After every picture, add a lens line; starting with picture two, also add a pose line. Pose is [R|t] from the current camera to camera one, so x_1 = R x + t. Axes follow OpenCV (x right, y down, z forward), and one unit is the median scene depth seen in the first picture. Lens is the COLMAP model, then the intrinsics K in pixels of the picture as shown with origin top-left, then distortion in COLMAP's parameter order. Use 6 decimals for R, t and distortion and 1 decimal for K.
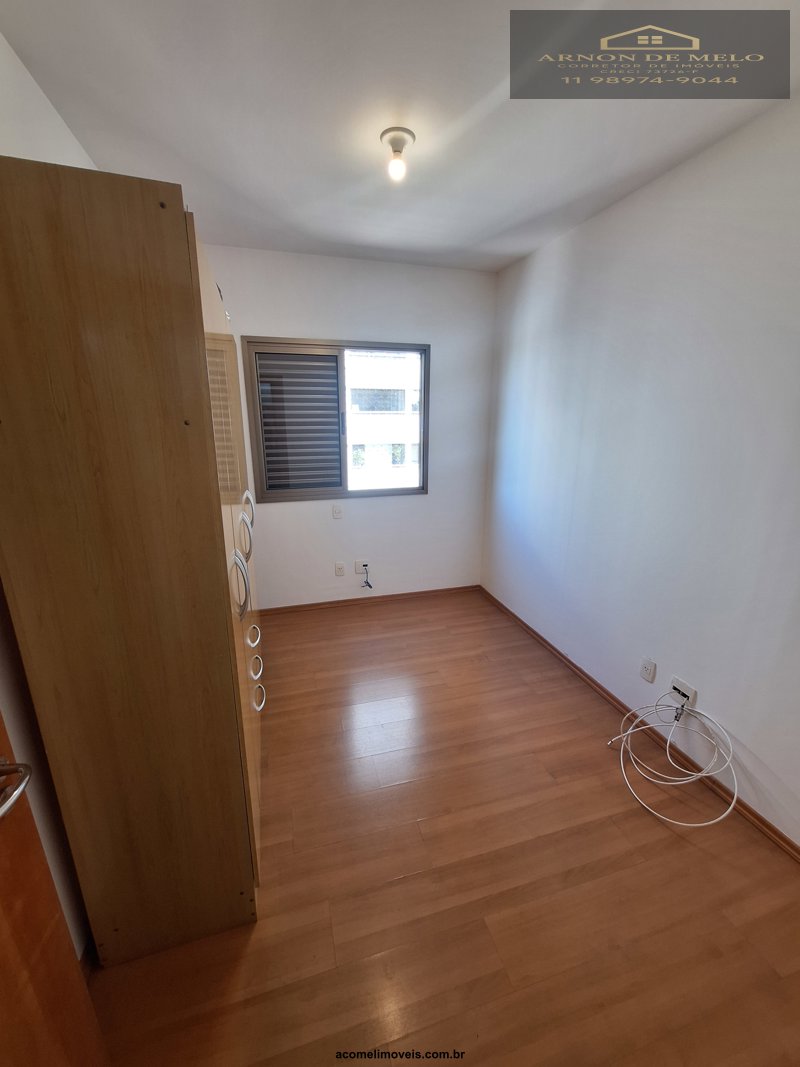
lens RADIAL K [[419.2, 0, 404.8], [0, 419.2, 533.0], [0, 0, 1]] dist [-0.001610, 0.000680]
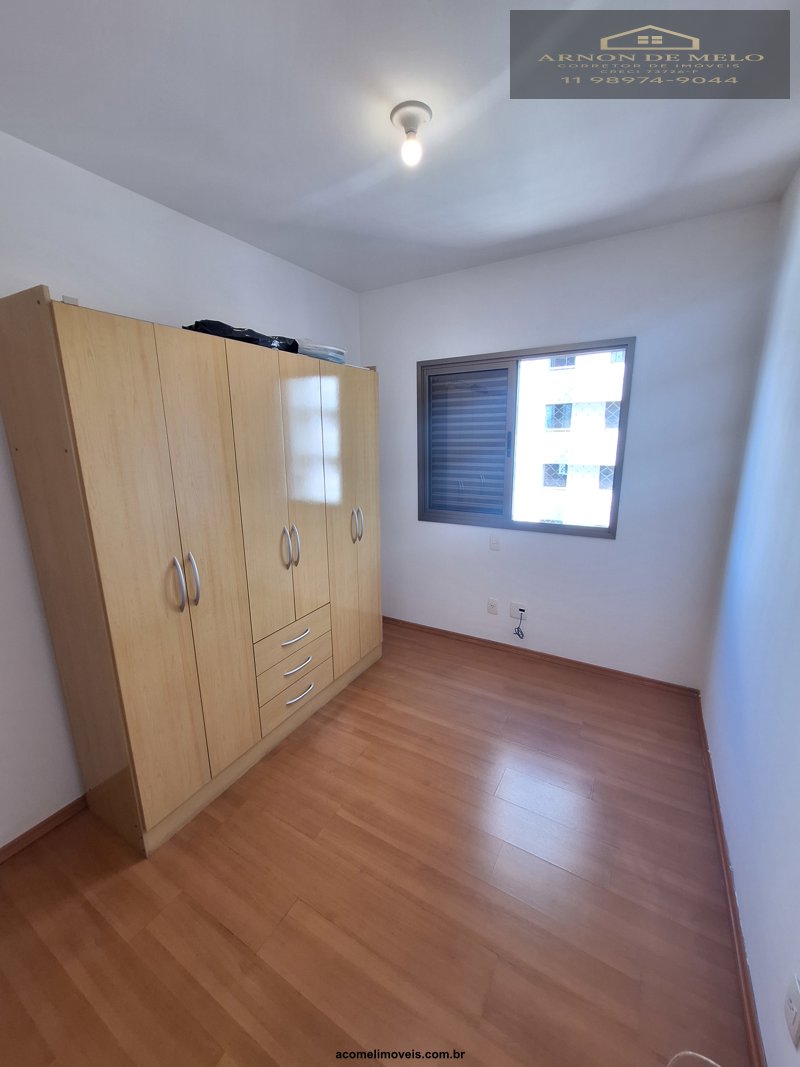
lens RADIAL K [[419.2, 0, 374.9], [0, 419.2, 530.2], [0, 0, 1]] dist [-0.001610, 0.000680]
pose [[0.681307, 0.142464, -0.718001, 0.326909], [-0.177236, 0.983797, 0.027025, -0.057906], [0.710217, 0.108843, 0.695517, 0.212374]]
